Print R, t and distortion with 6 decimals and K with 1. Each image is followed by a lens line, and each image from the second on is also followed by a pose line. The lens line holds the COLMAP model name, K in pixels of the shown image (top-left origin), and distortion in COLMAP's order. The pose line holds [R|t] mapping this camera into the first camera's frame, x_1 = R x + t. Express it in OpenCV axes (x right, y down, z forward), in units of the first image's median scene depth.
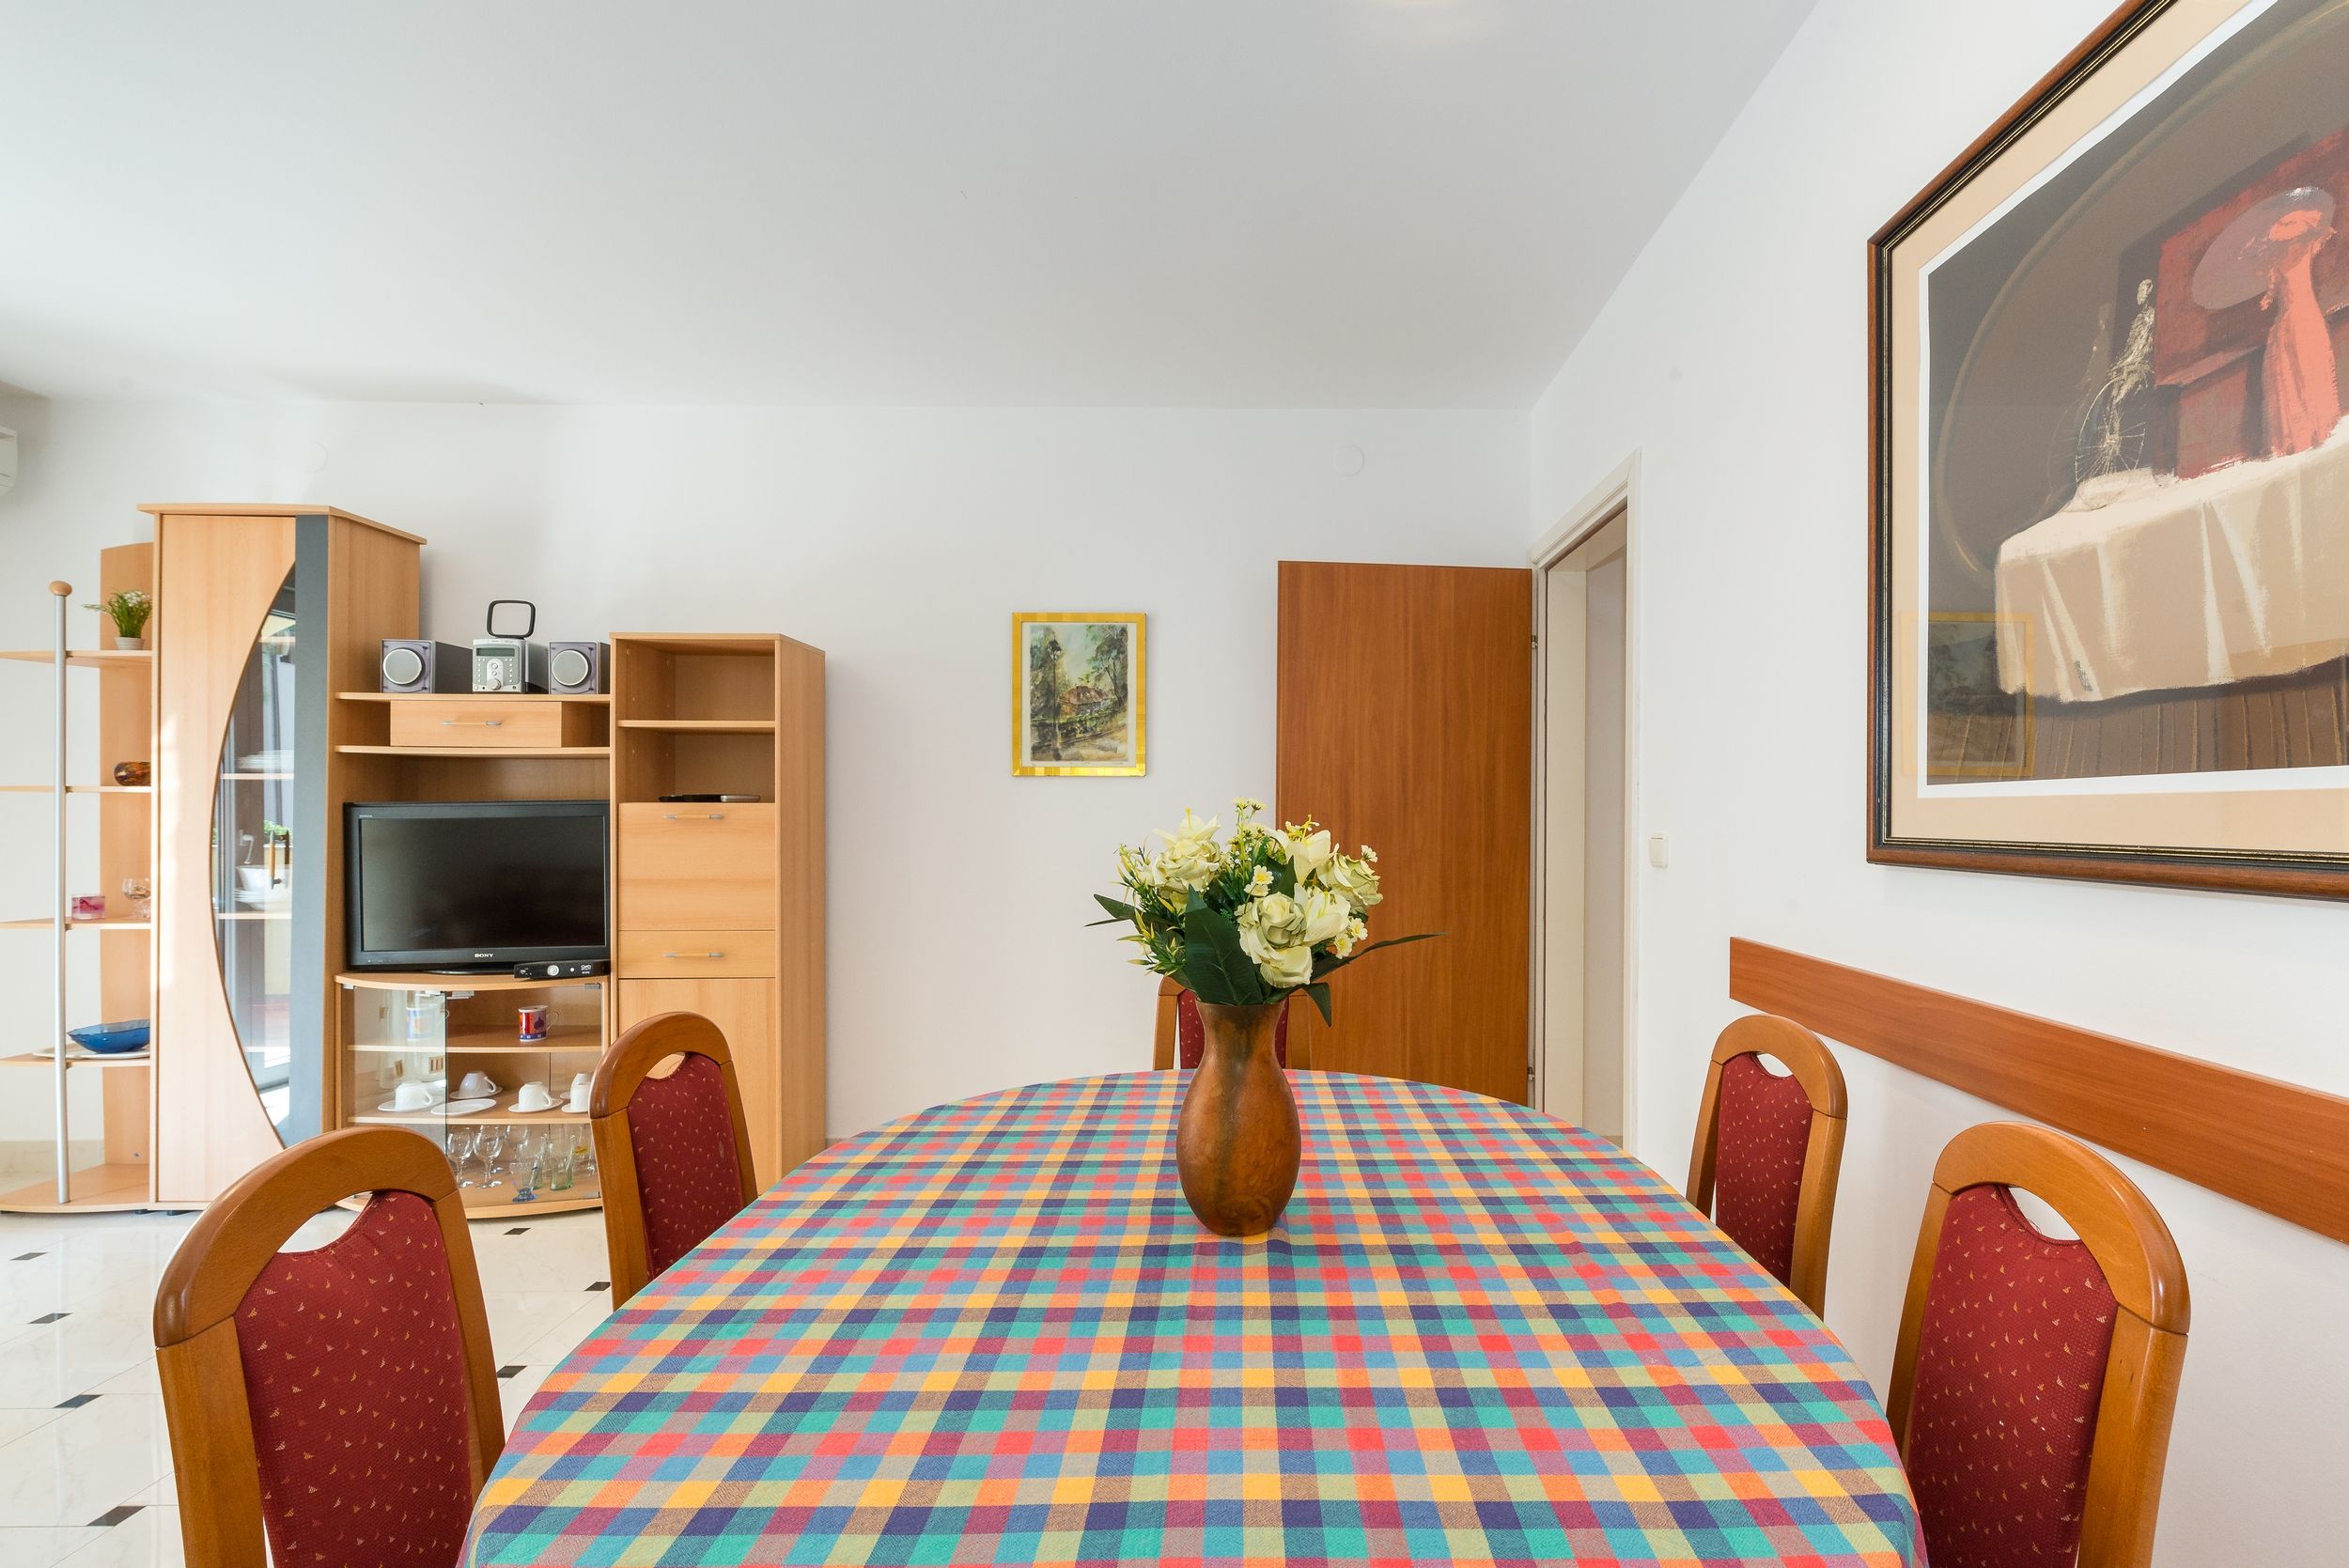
lens RADIAL K [[1017.7, 0, 1234.1], [0, 1017.7, 812.3], [0, 0, 1]] dist [0.004955, -0.002194]
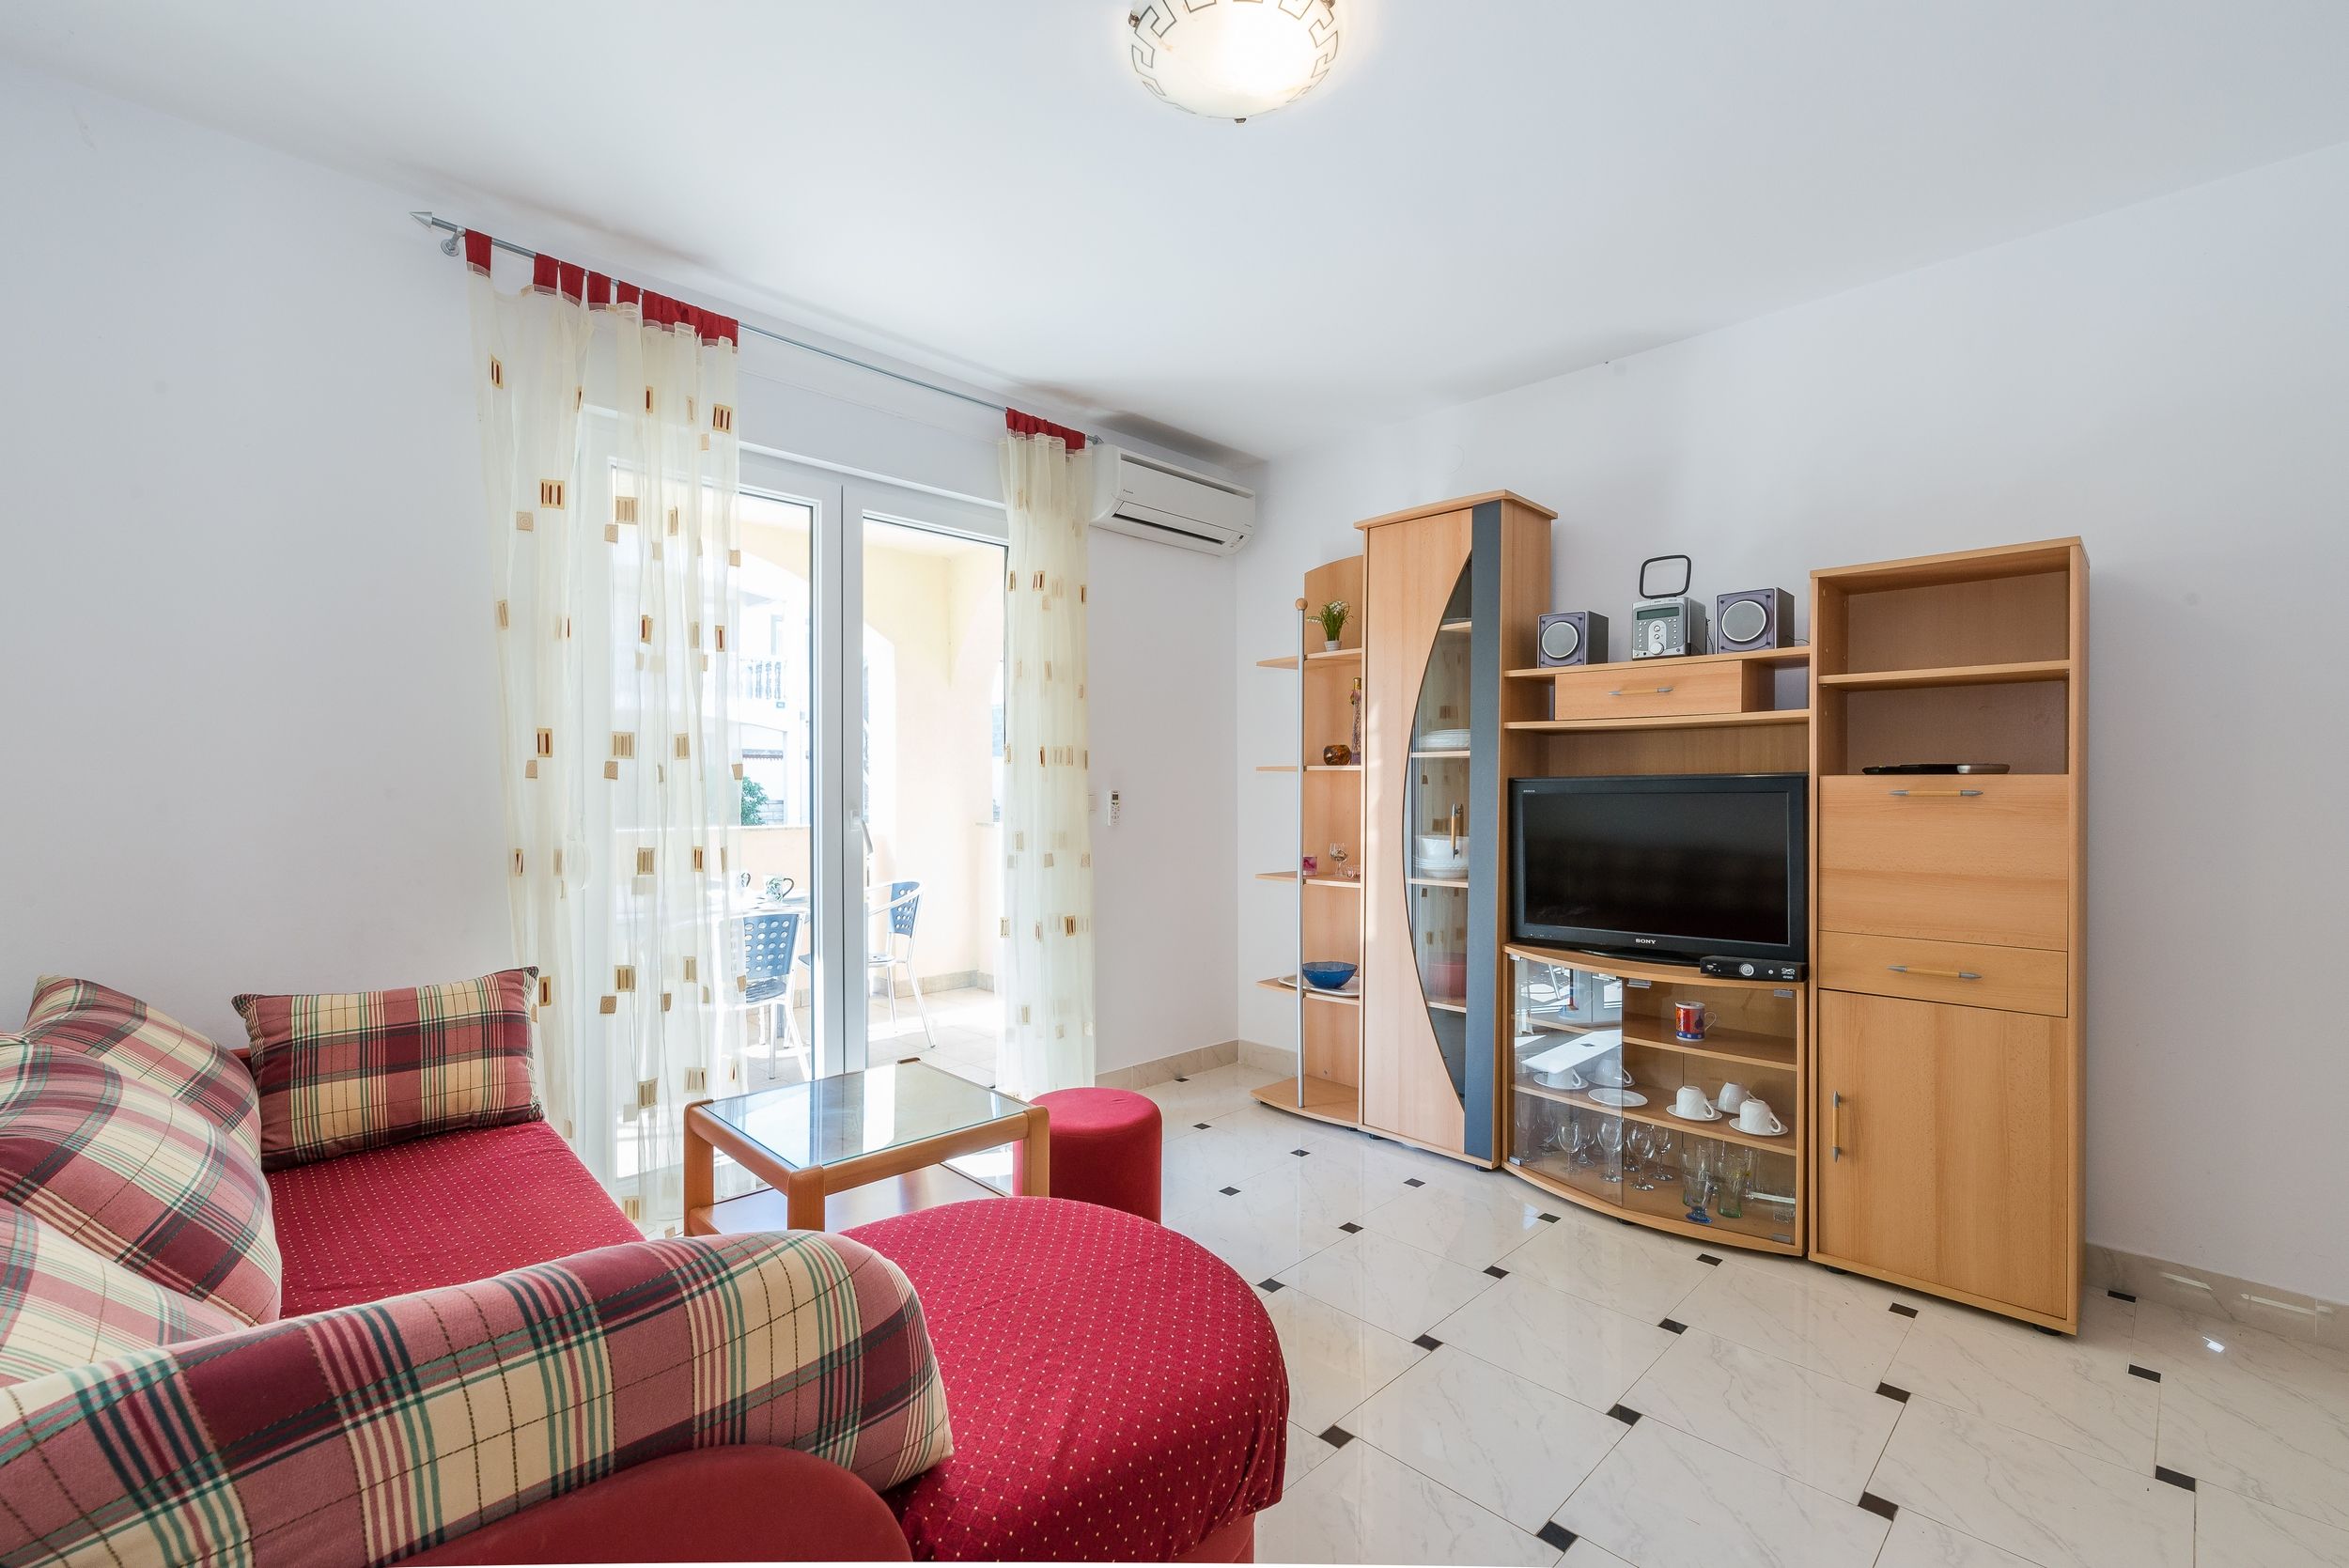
lens RADIAL K [[1017.7, 0, 1146.1], [0, 1017.7, 792.6], [0, 0, 1]] dist [0.004955, -0.002194]
pose [[0.674166, 0.003362, -0.738572, -0.360172], [0.000180, 0.999989, 0.004716, 0.000201], [0.738580, -0.003312, 0.674158, 0.038162]]
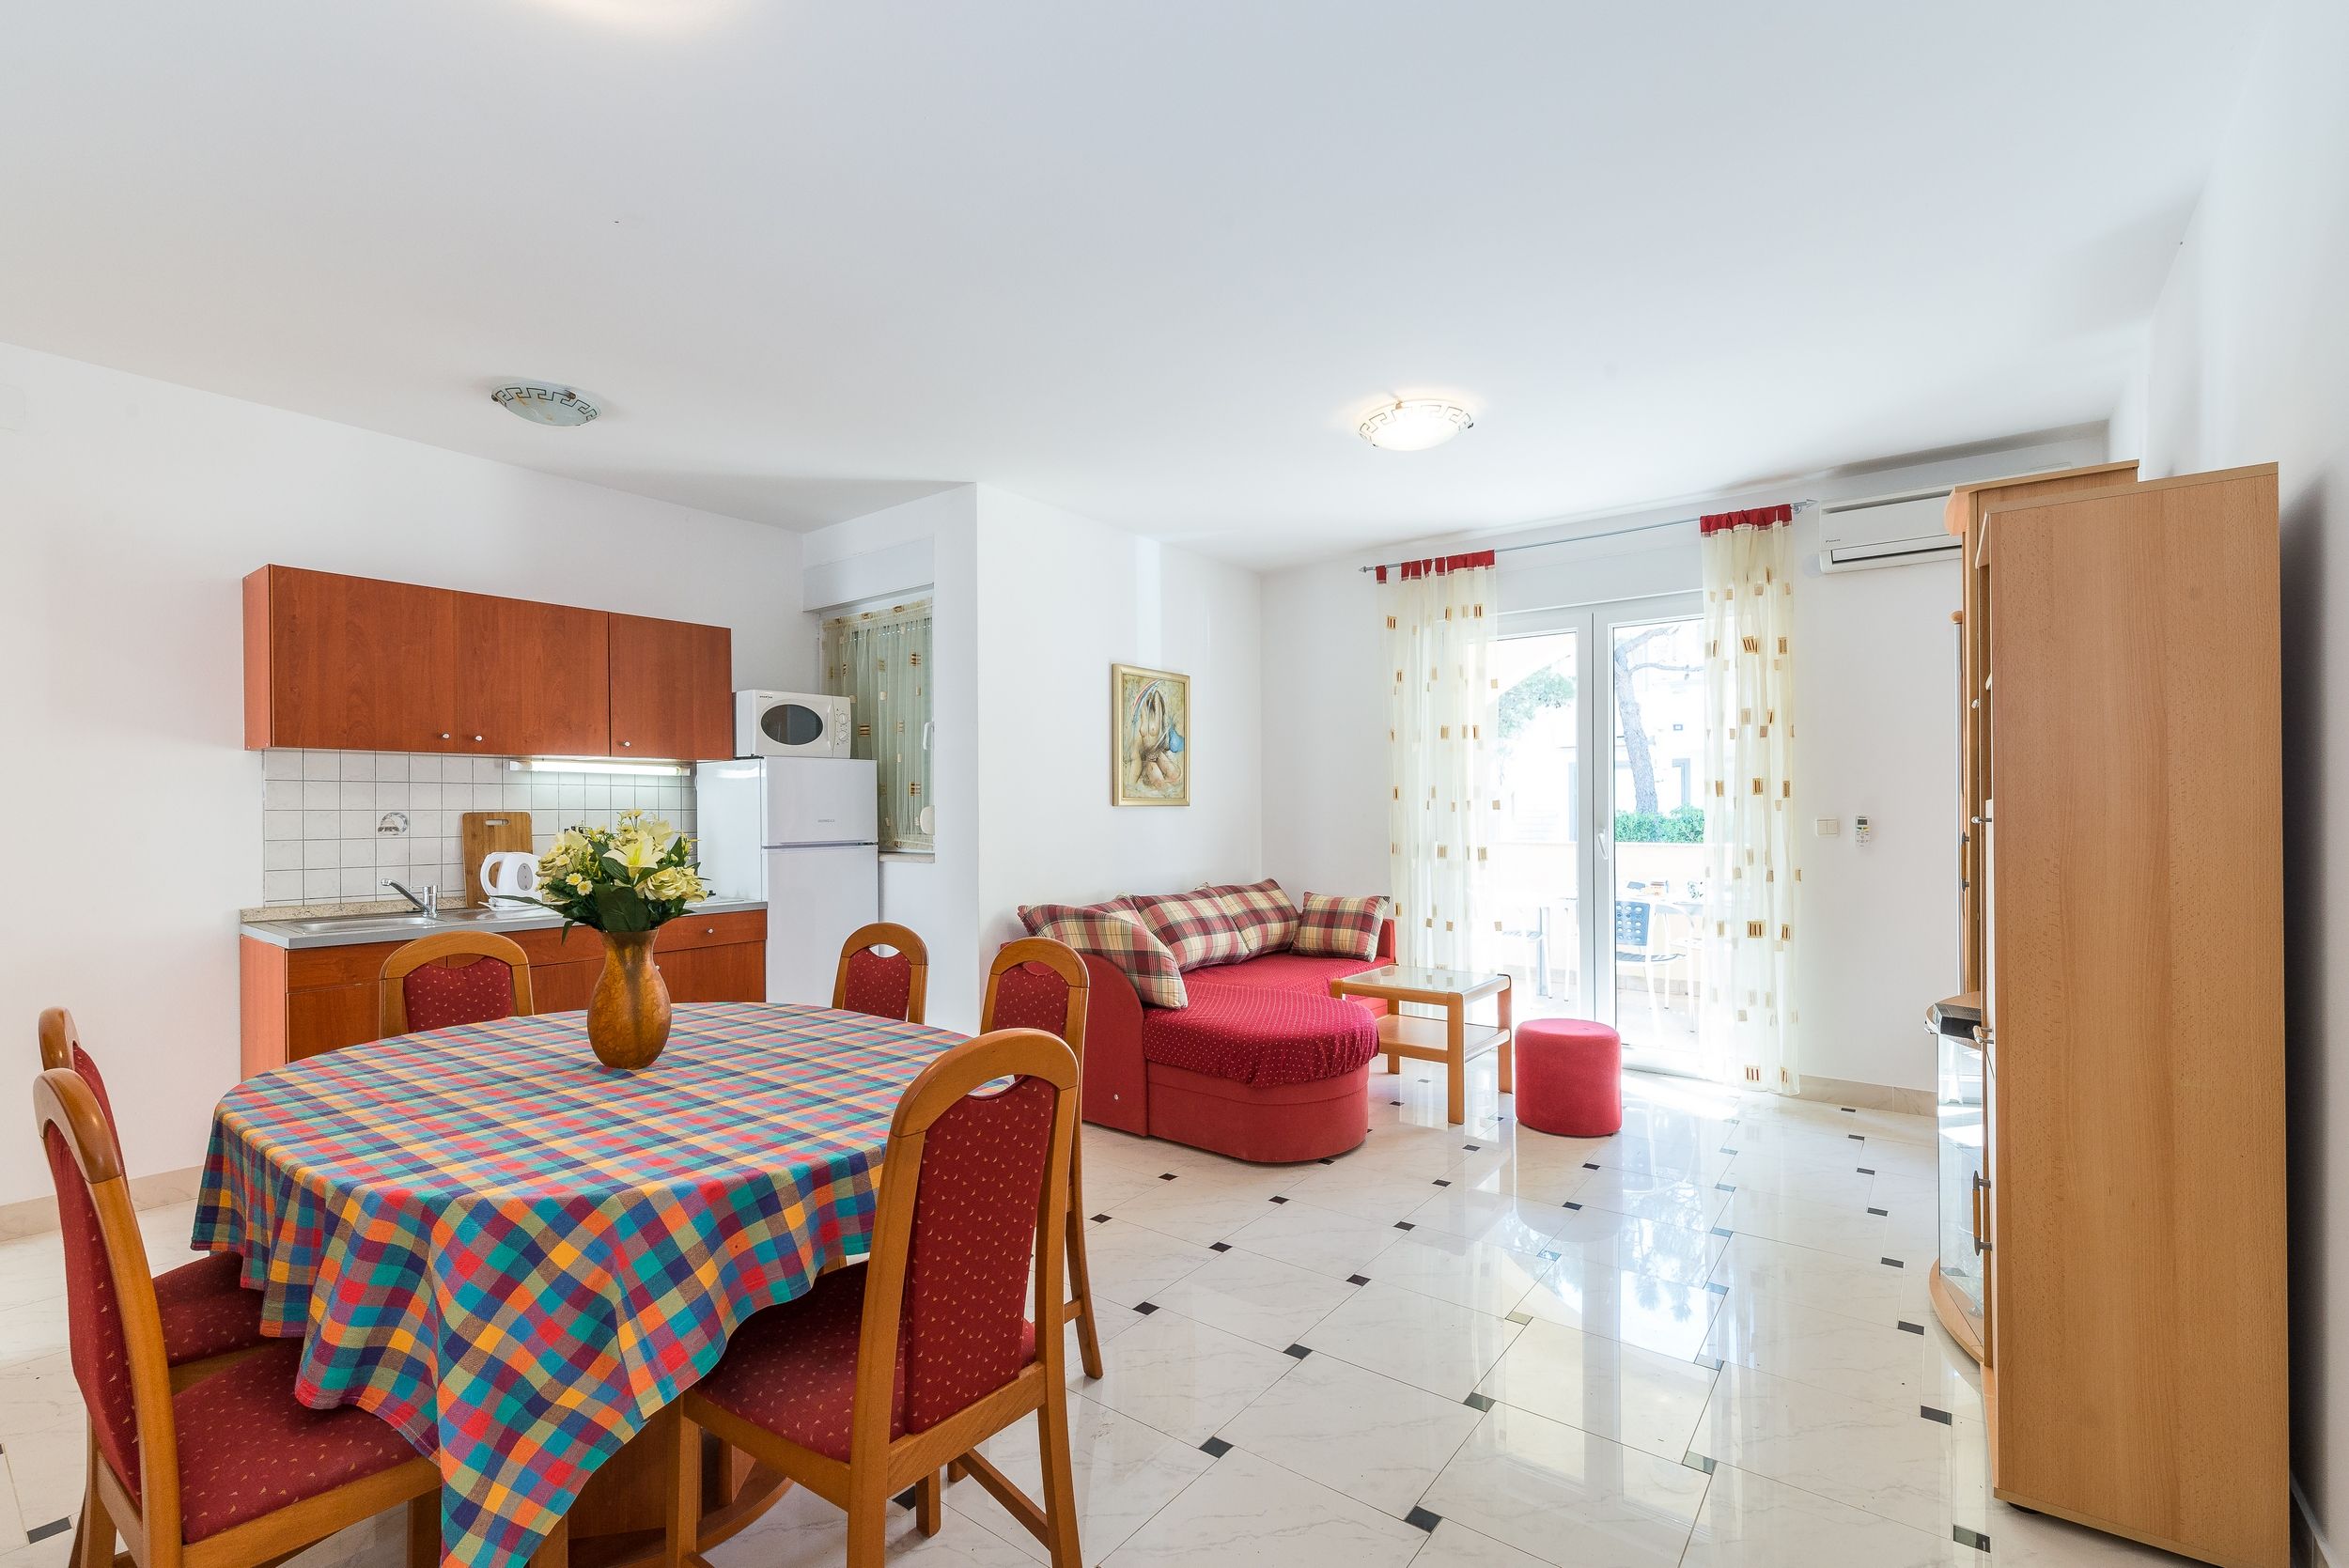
lens RADIAL K [[1017.7, 0, 1176.8], [0, 1017.7, 814.4], [0, 0, 1]] dist [0.004955, -0.002194]
pose [[-0.621332, 0.002235, -0.783544, 0.273386], [0.003829, 0.999993, -0.000184, -0.001103], [0.783538, -0.003115, -0.621336, 0.960939]]
